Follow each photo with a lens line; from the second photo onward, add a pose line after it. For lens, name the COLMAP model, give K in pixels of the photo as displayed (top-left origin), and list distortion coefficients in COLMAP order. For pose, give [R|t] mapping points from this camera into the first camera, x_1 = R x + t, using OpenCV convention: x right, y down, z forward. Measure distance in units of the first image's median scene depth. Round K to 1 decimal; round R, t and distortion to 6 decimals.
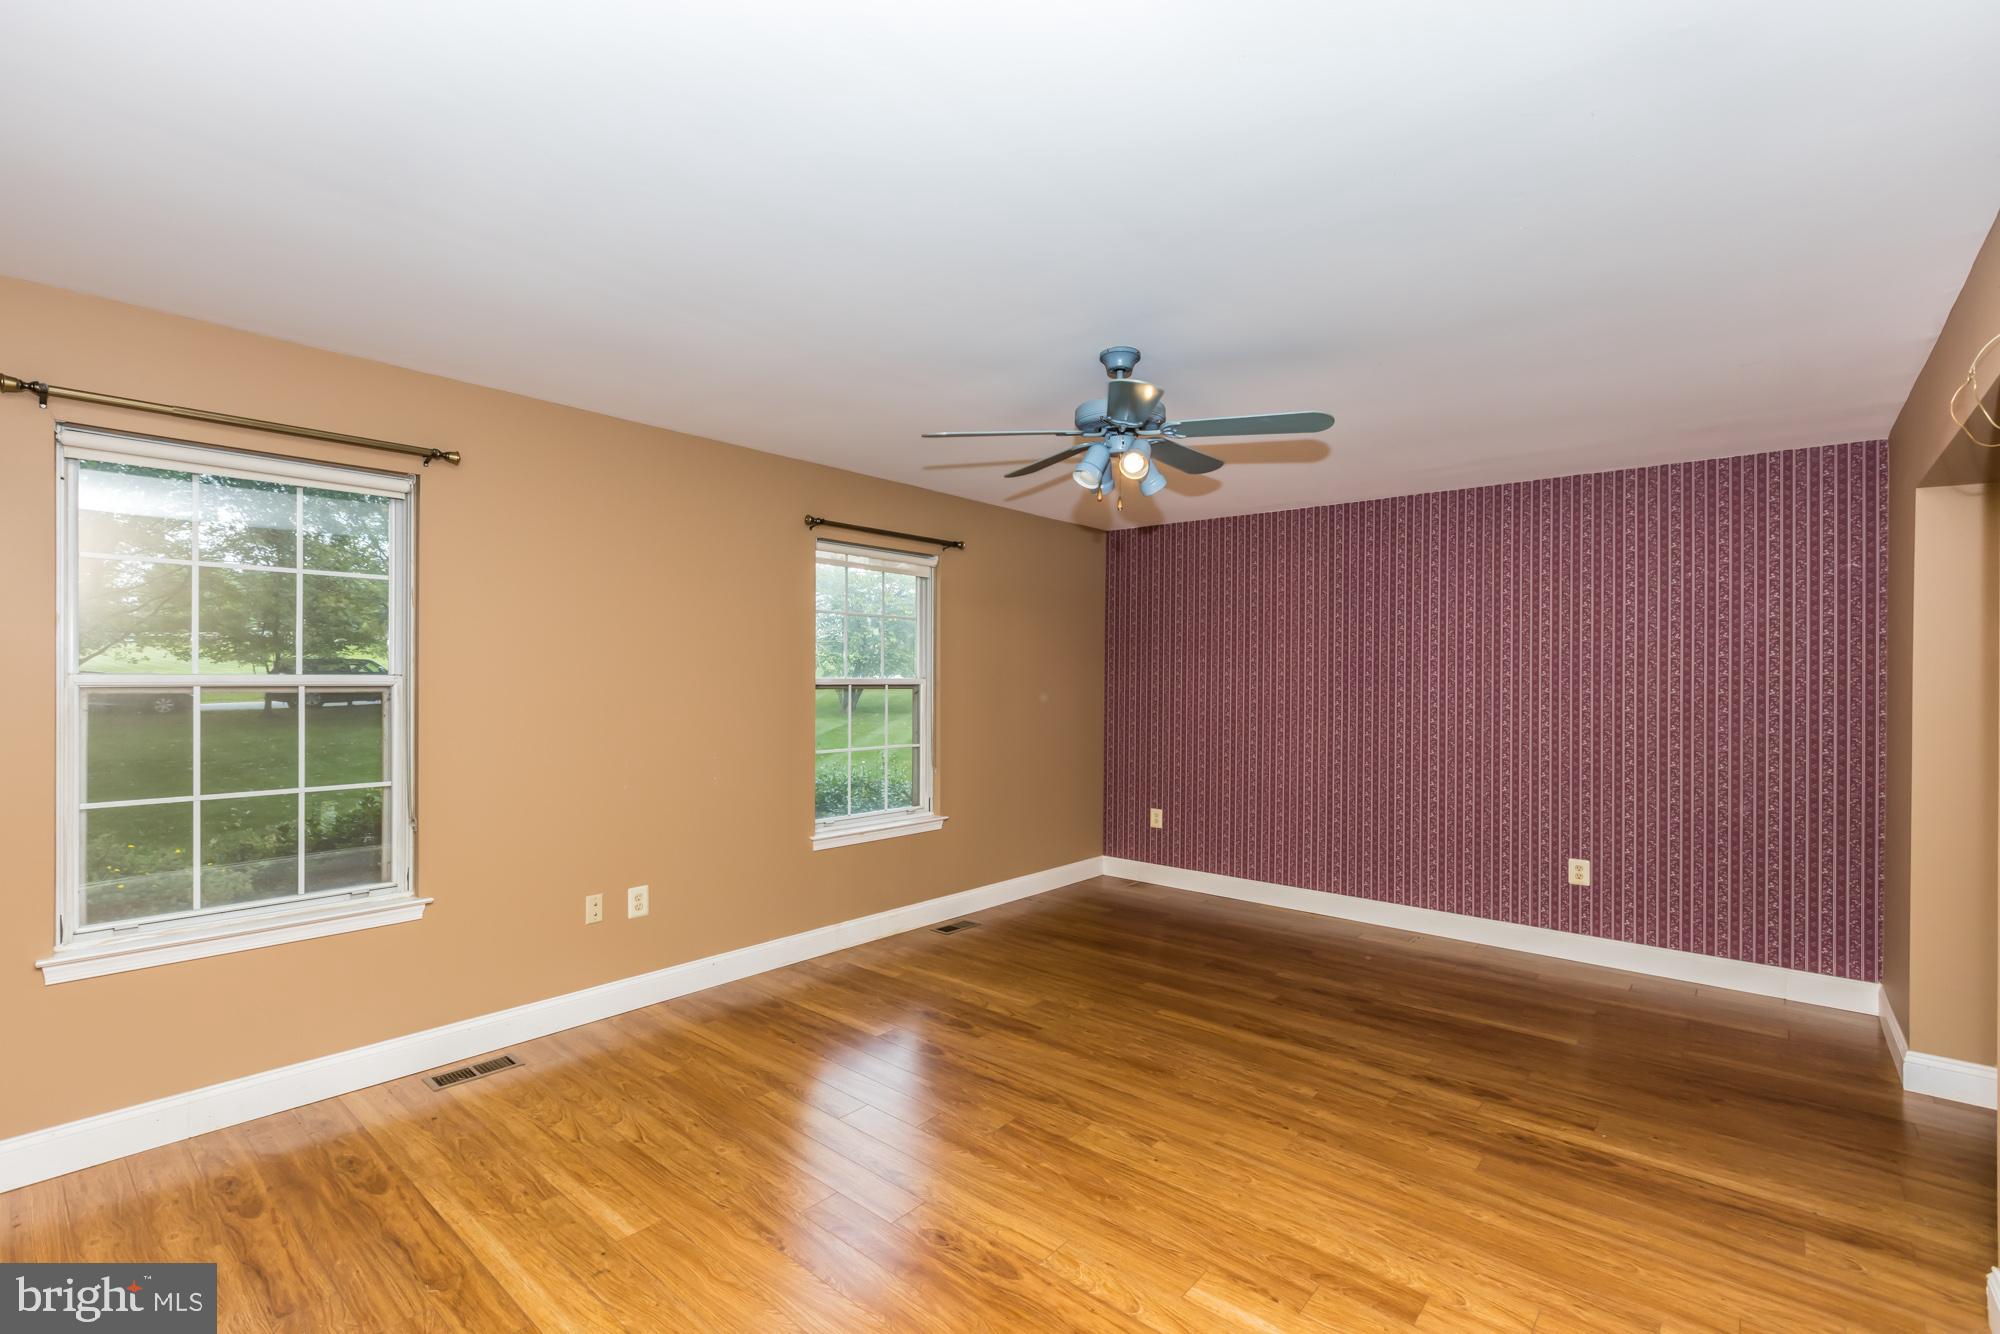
lens RADIAL K [[891.2, 0, 997.8], [0, 891.2, 673.5], [0, 0, 1]] dist [-0.000561, 0.000127]
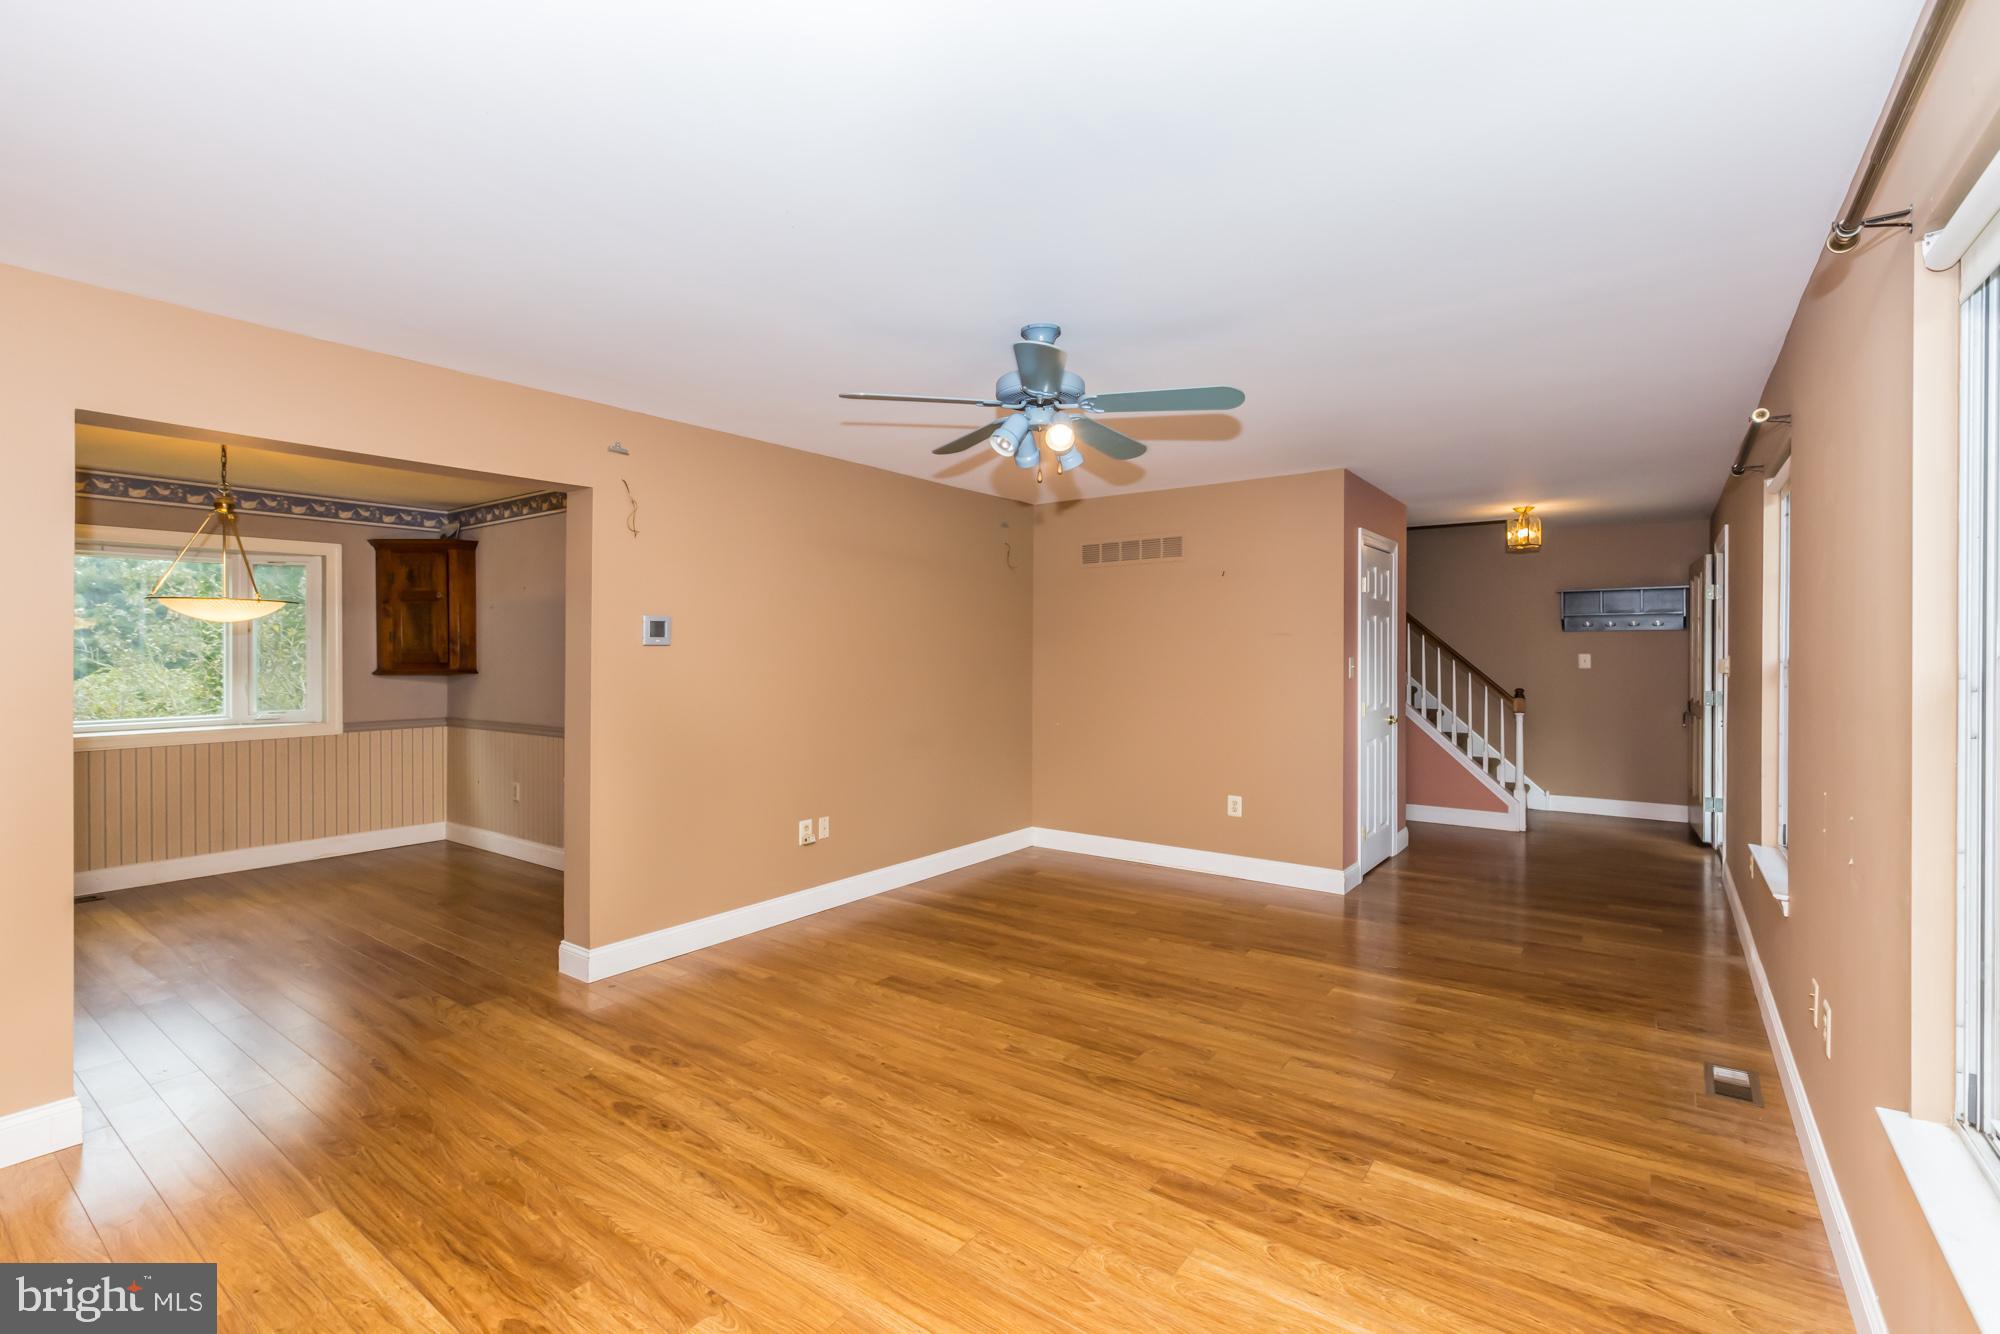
lens RADIAL K [[887.8, 0, 1005.0], [0, 887.8, 647.3], [0, 0, 1]] dist [0.000840, 0.000221]
pose [[-0.996635, -0.009915, -0.081365, 0.231609], [-0.009310, 0.999926, -0.007821, 0.010154], [0.081437, -0.007037, -0.996654, 1.798670]]
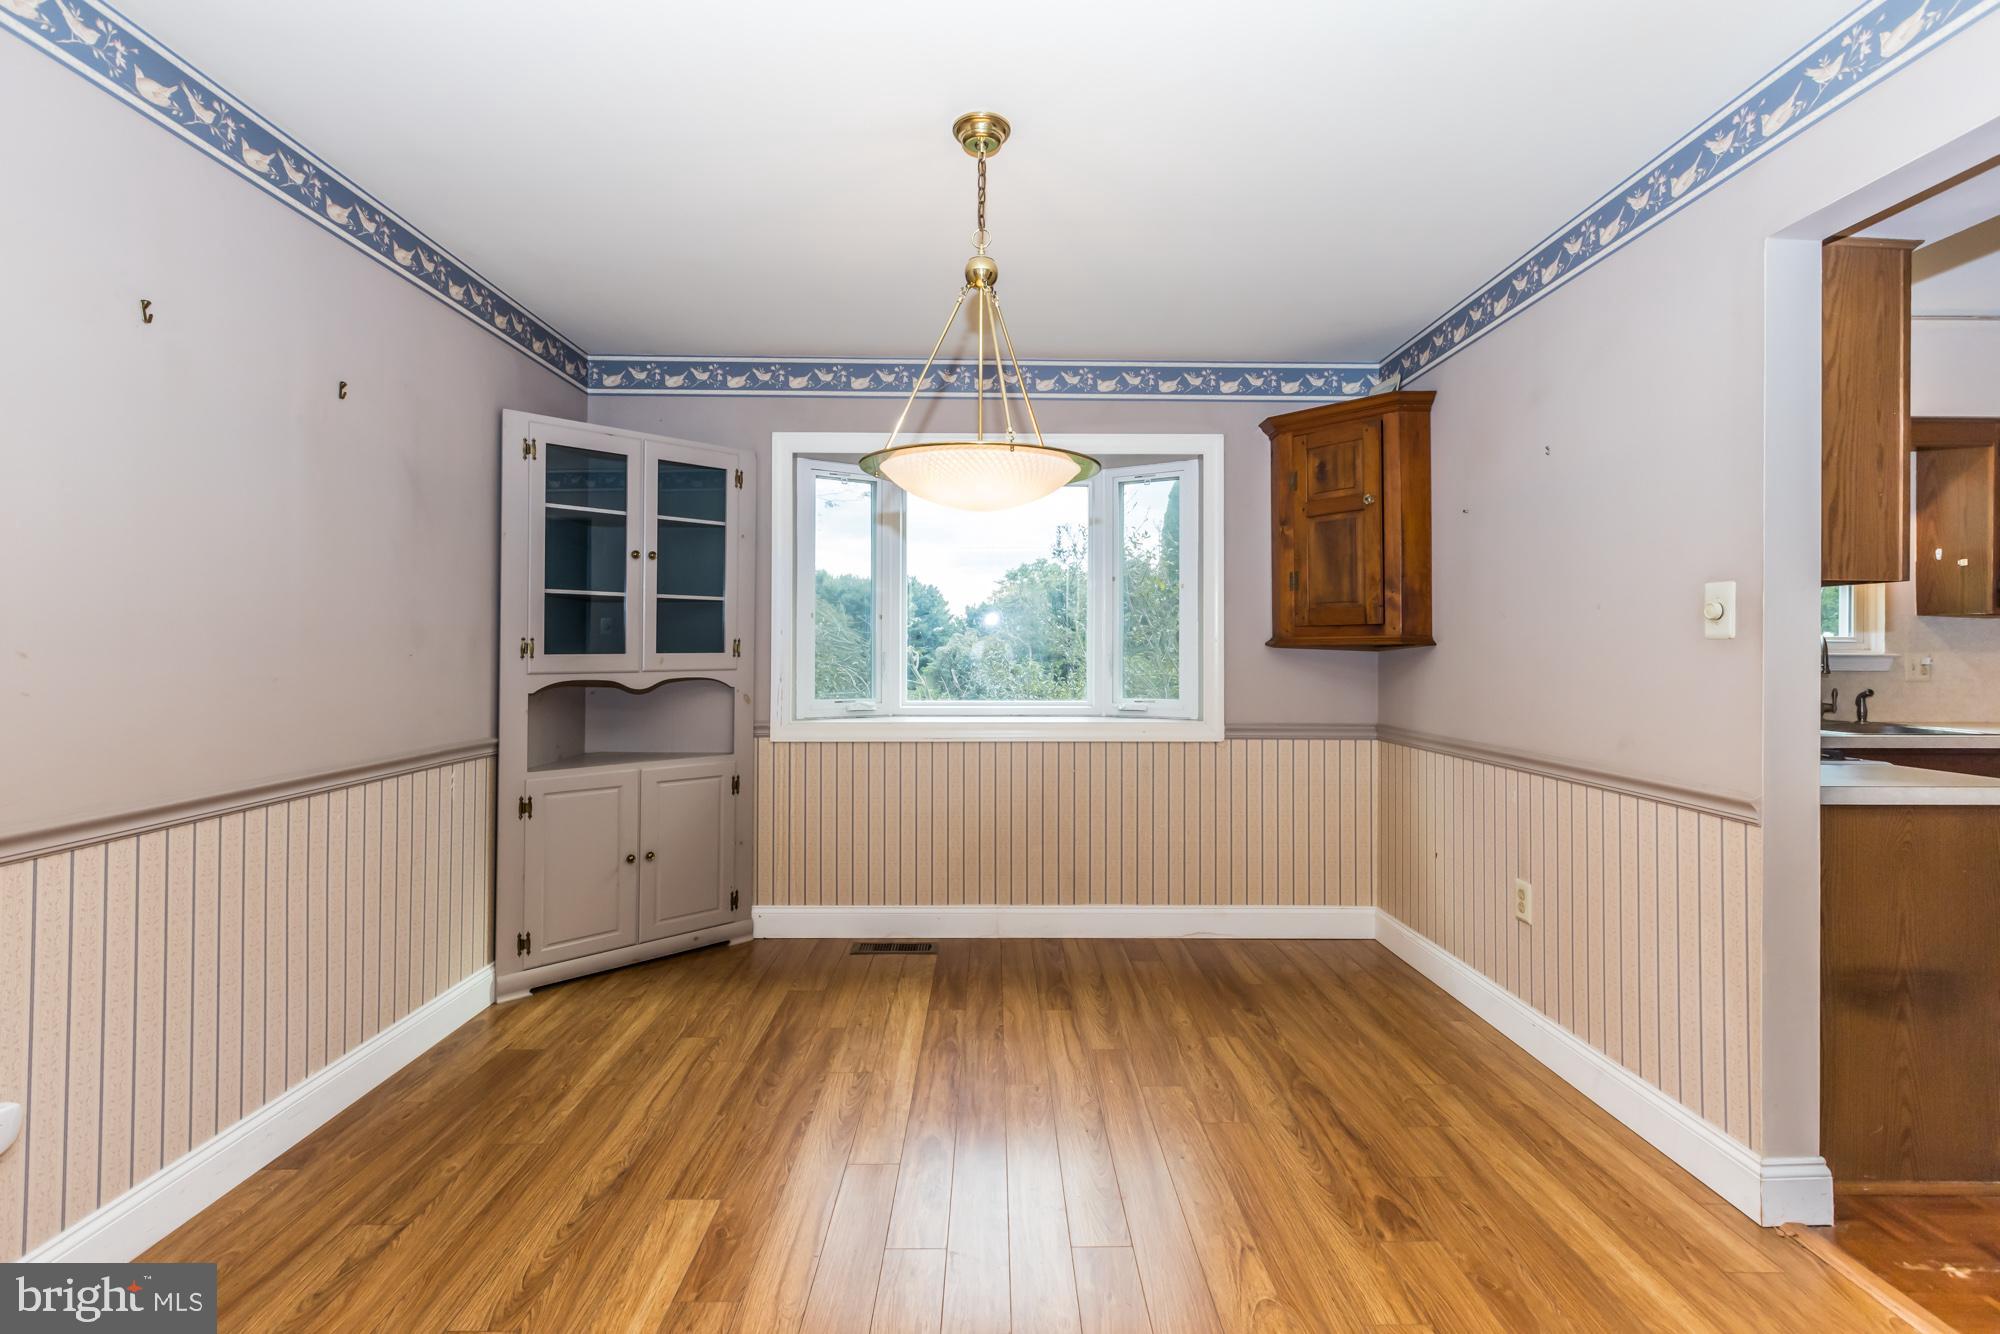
lens RADIAL K [[922.6, 0, 999.2], [0, 922.6, 632.5], [0, 0, 1]] dist [-0.000070, 0.000222]
pose [[-0.658427, -0.000461, 0.752644, 0.273232], [-0.019779, 0.999665, -0.016691, 0.015261], [-0.752384, -0.025877, -0.658216, 1.722355]]
